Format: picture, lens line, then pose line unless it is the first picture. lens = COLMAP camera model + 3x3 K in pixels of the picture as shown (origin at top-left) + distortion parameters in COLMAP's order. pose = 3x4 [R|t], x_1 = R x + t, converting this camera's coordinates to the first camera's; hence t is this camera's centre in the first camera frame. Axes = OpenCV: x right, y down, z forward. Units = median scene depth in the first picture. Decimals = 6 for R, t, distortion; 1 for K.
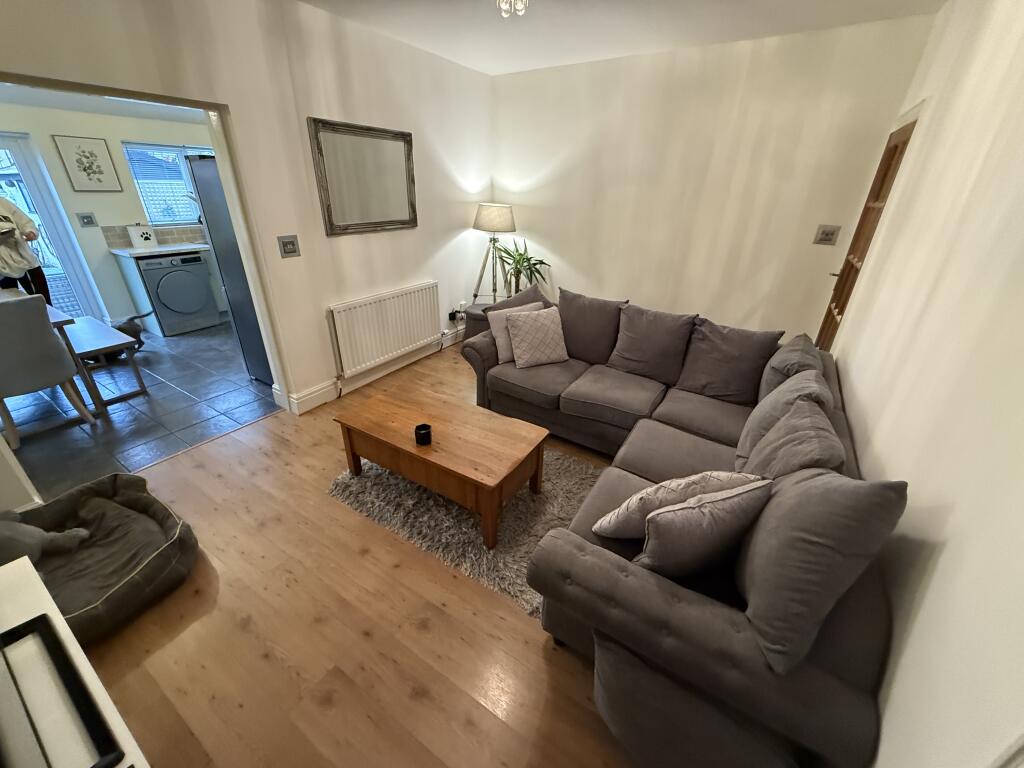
lens RADIAL K [[409.3, 0, 510.7], [0, 409.3, 385.3], [0, 0, 1]] dist [-0.000507, 0.000111]
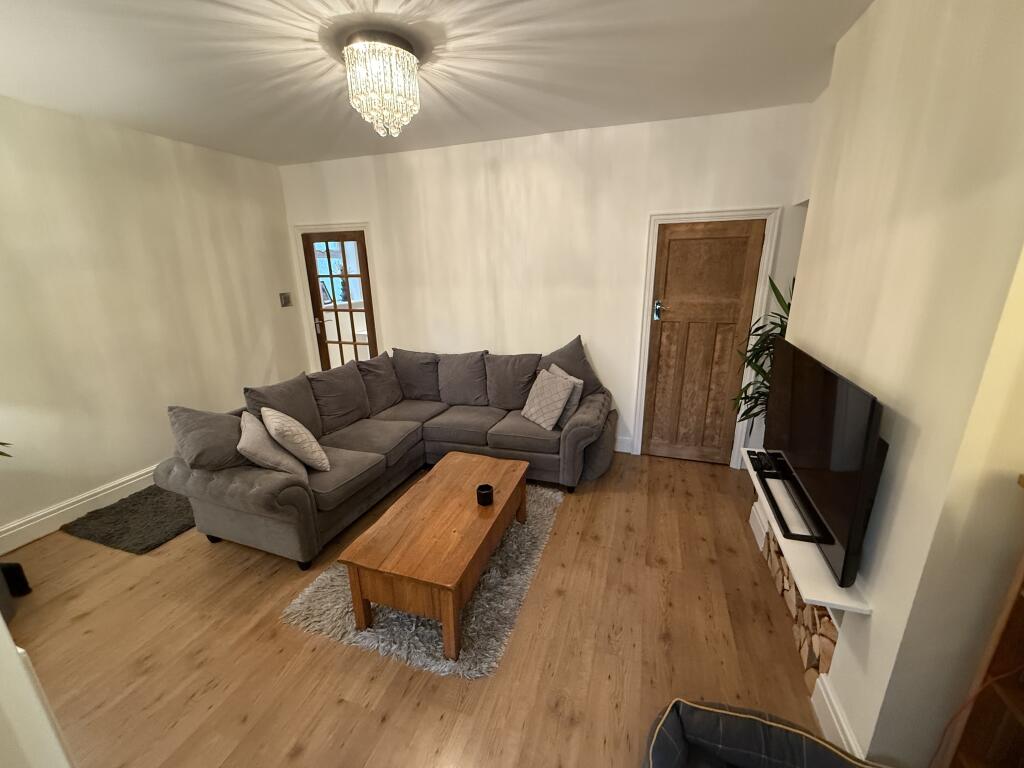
lens RADIAL K [[409.3, 0, 510.7], [0, 409.3, 385.3], [0, 0, 1]] dist [-0.000507, 0.000111]
pose [[-0.240091, -0.279149, 0.929748, -1.286900], [0.433674, 0.826032, 0.359997, -0.519057], [-0.868495, 0.489640, -0.077264, 1.037201]]
